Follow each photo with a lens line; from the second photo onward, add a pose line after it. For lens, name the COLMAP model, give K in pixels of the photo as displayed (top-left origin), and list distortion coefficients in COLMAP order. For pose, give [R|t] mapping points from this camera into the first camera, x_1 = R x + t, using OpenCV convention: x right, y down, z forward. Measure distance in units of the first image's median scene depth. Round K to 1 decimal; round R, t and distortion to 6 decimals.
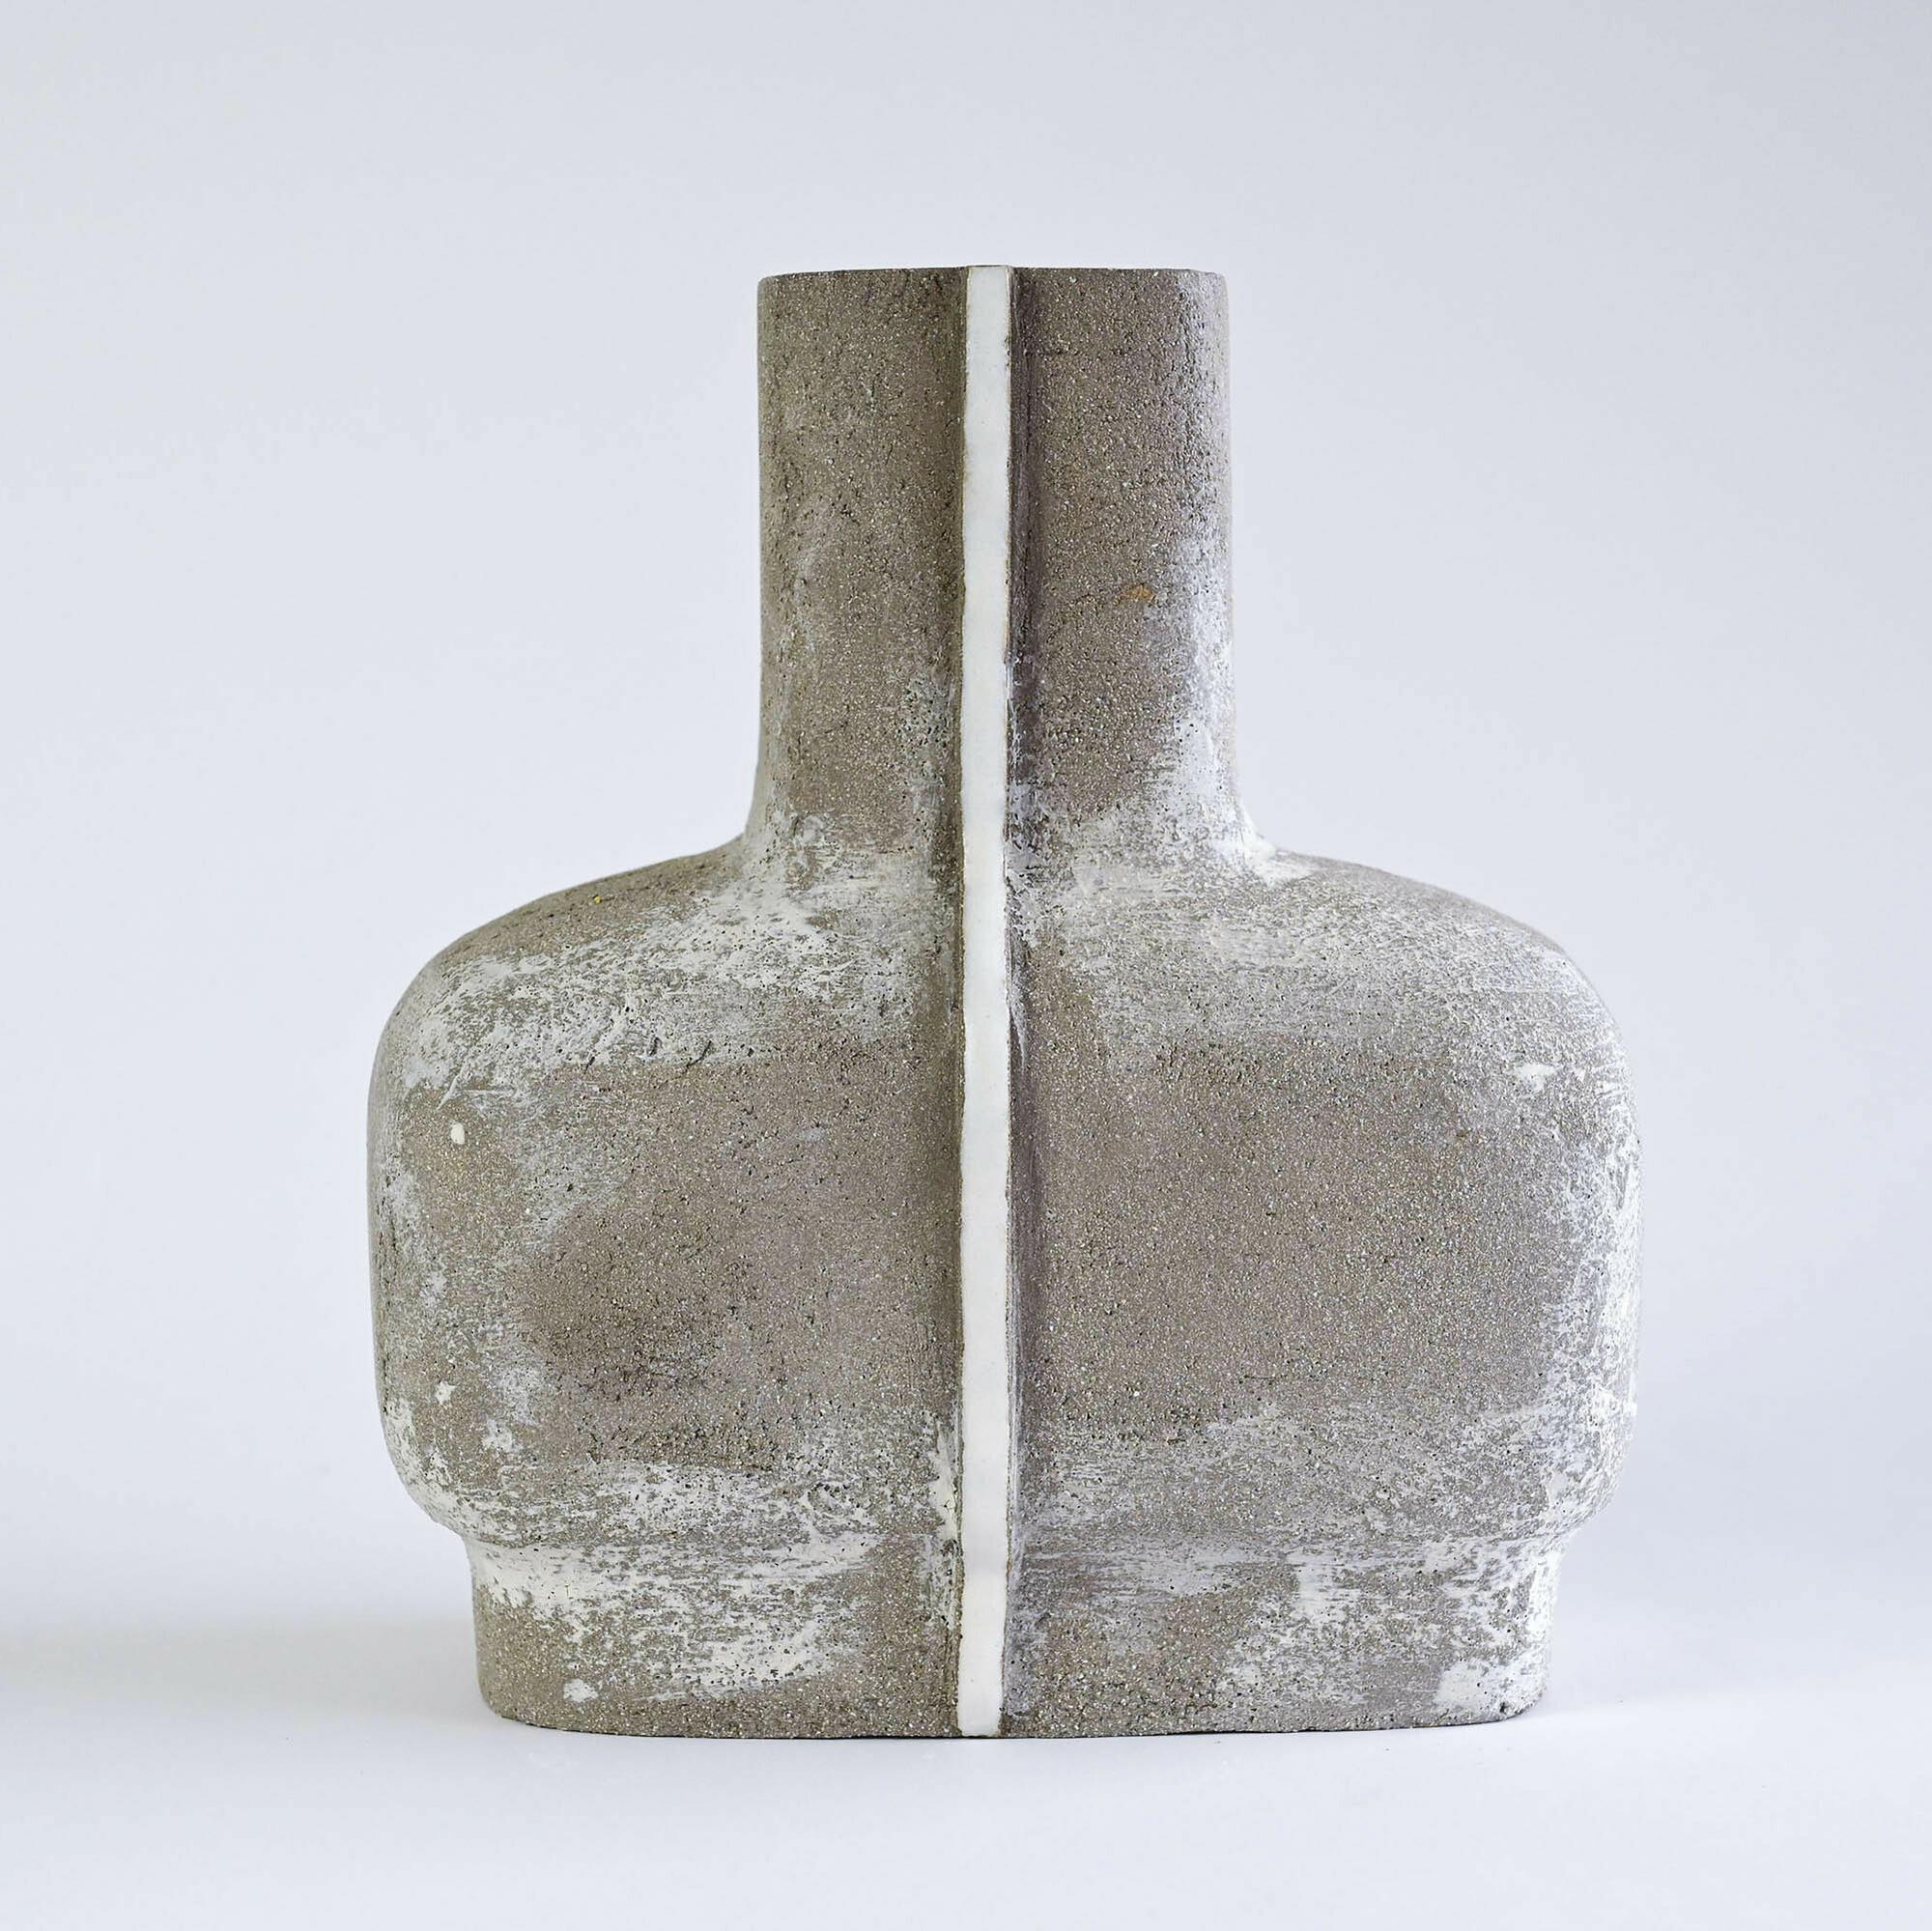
lens RADIAL K [[4040.2, 0, 966.2], [0, 4040.2, 964.5], [0, 0, 1]] dist [-0.012319, 0.000000]
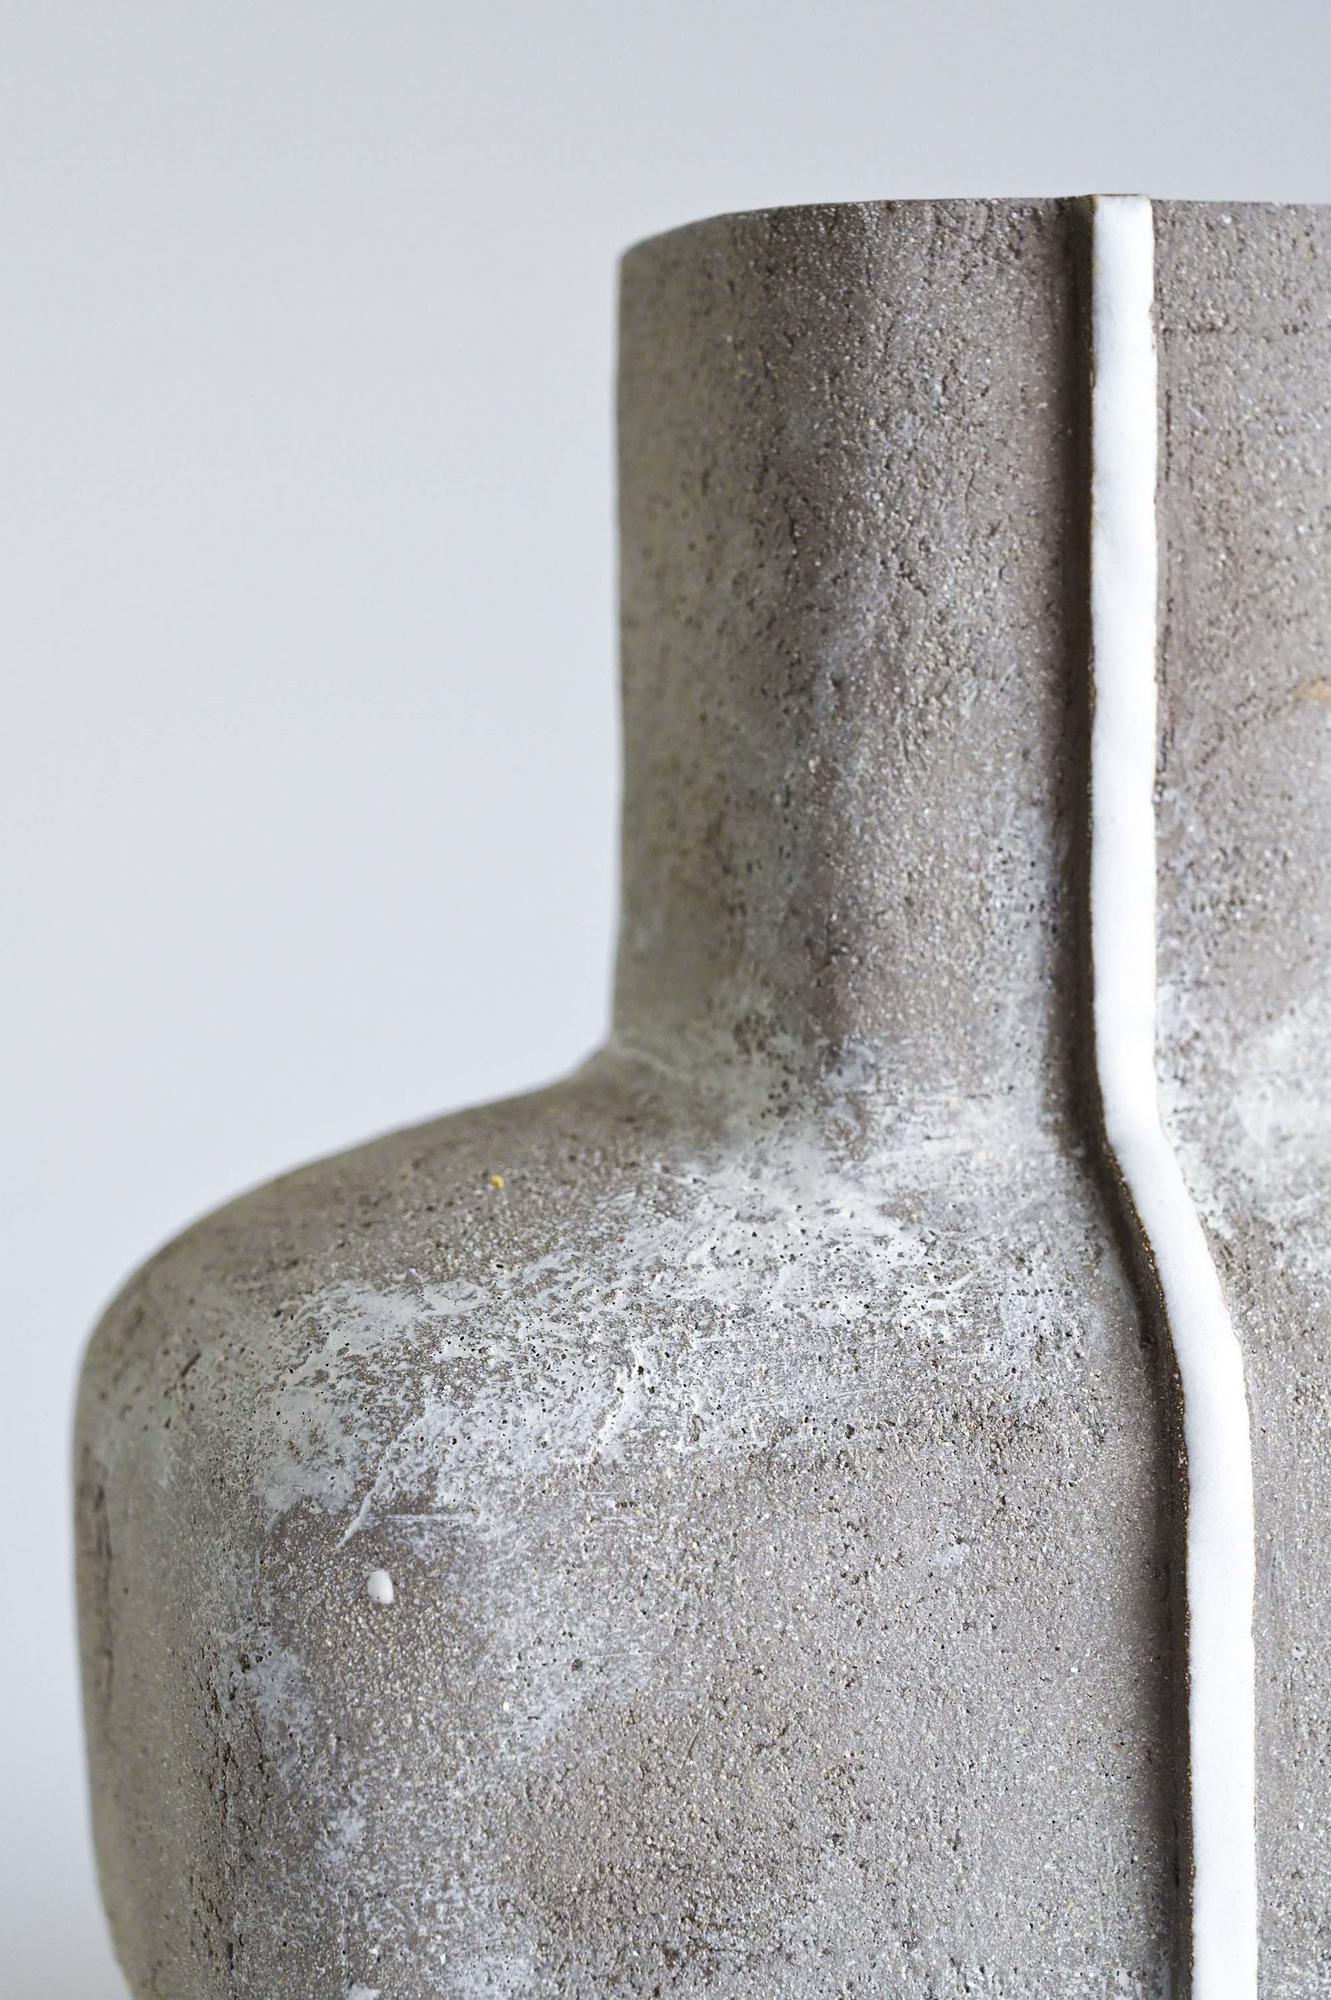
lens RADIAL K [[4027.3, 0, 665.3], [0, 4027.3, 1001.0], [0, 0, 1]] dist [-0.012366, 0.000000]
pose [[0.970164, -0.033735, 0.240090, -0.226722], [0.033092, 0.999430, 0.006710, -0.049950], [-0.240180, 0.001435, 0.970727, 0.388519]]
